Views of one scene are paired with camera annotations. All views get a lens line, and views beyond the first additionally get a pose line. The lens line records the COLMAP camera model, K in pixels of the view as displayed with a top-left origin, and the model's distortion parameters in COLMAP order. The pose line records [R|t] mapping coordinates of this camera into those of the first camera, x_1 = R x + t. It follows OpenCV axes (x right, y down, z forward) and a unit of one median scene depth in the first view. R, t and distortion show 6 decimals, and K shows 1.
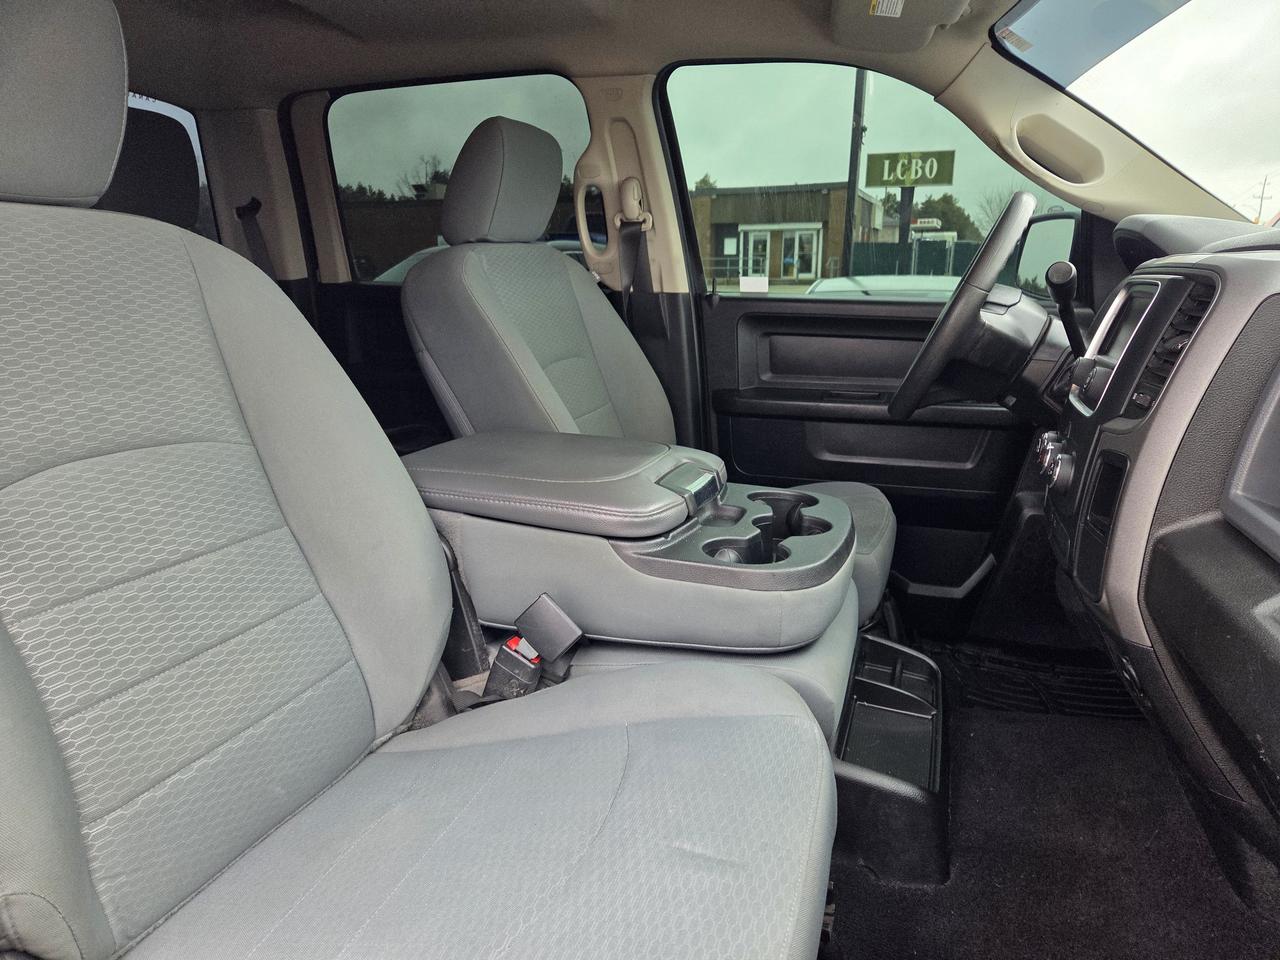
lens RADIAL K [[862.1, 0, 643.8], [0, 862.1, 483.1], [0, 0, 1]] dist [0.084380, -0.070305]
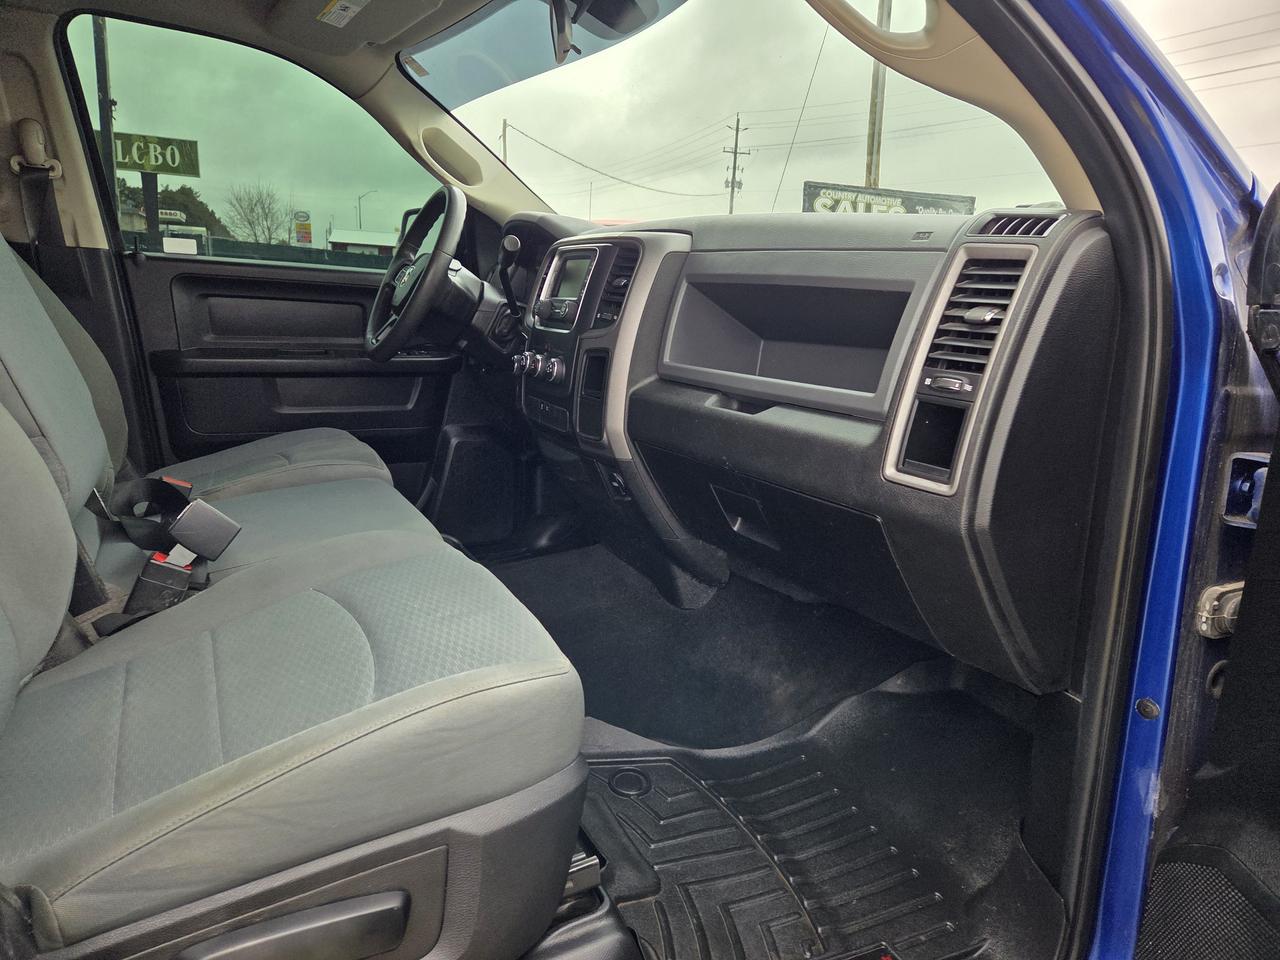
lens RADIAL K [[862.1, 0, 643.8], [0, 862.1, 483.1], [0, 0, 1]] dist [0.084380, -0.070305]
pose [[0.701064, -0.127812, 0.701551, -0.261159], [0.130200, 0.990211, 0.050292, 0.065742], [-0.701111, 0.056084, 0.710843, -0.094092]]
